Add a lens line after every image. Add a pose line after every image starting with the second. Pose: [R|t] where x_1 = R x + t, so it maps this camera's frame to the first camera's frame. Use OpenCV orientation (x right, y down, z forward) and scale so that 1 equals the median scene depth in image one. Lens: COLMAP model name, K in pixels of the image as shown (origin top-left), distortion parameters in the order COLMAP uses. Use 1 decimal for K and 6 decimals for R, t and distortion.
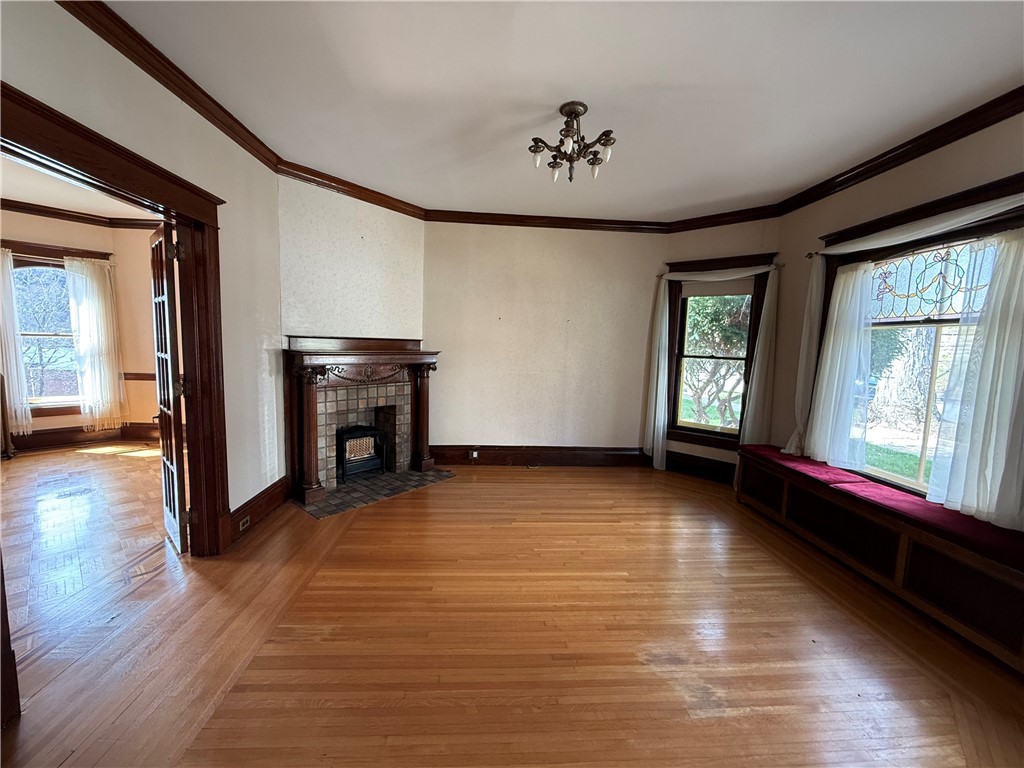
lens RADIAL K [[409.9, 0, 511.3], [0, 409.9, 385.8], [0, 0, 1]] dist [0.000146, 0.000300]
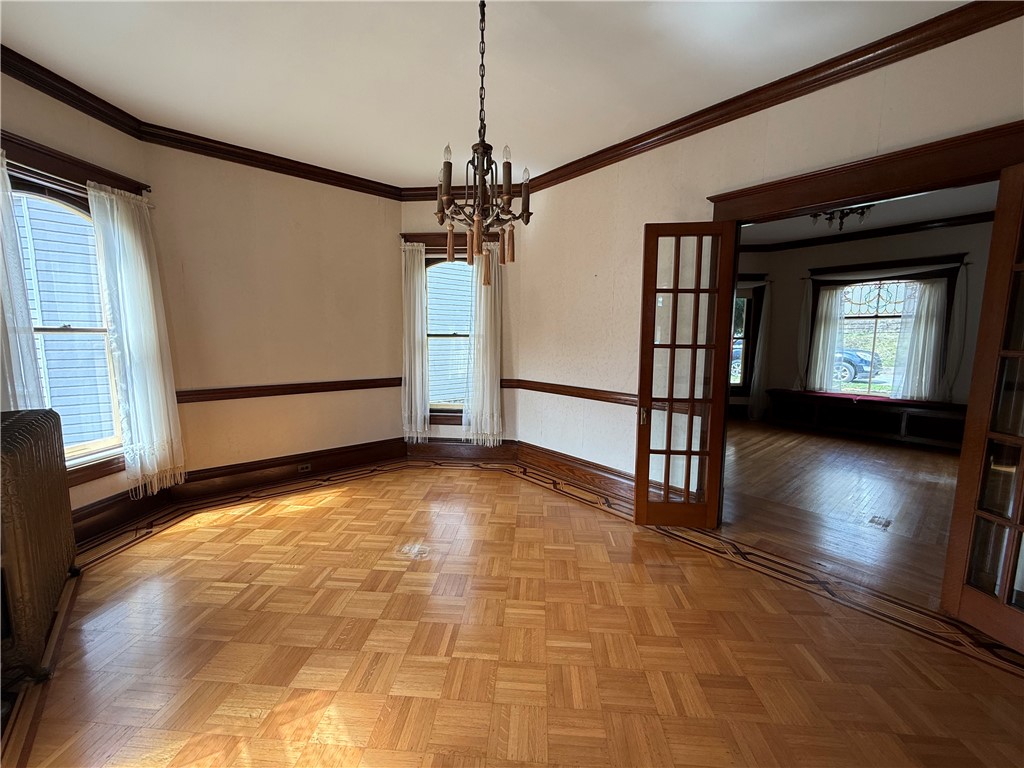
lens RADIAL K [[409.9, 0, 510.4], [0, 409.9, 382.6], [0, 0, 1]] dist [0.000146, 0.000300]
pose [[0.792505, -0.091489, 0.602964, -1.607607], [0.079211, 0.995750, 0.046976, -0.057865], [-0.604699, 0.010533, 0.796384, 0.401351]]
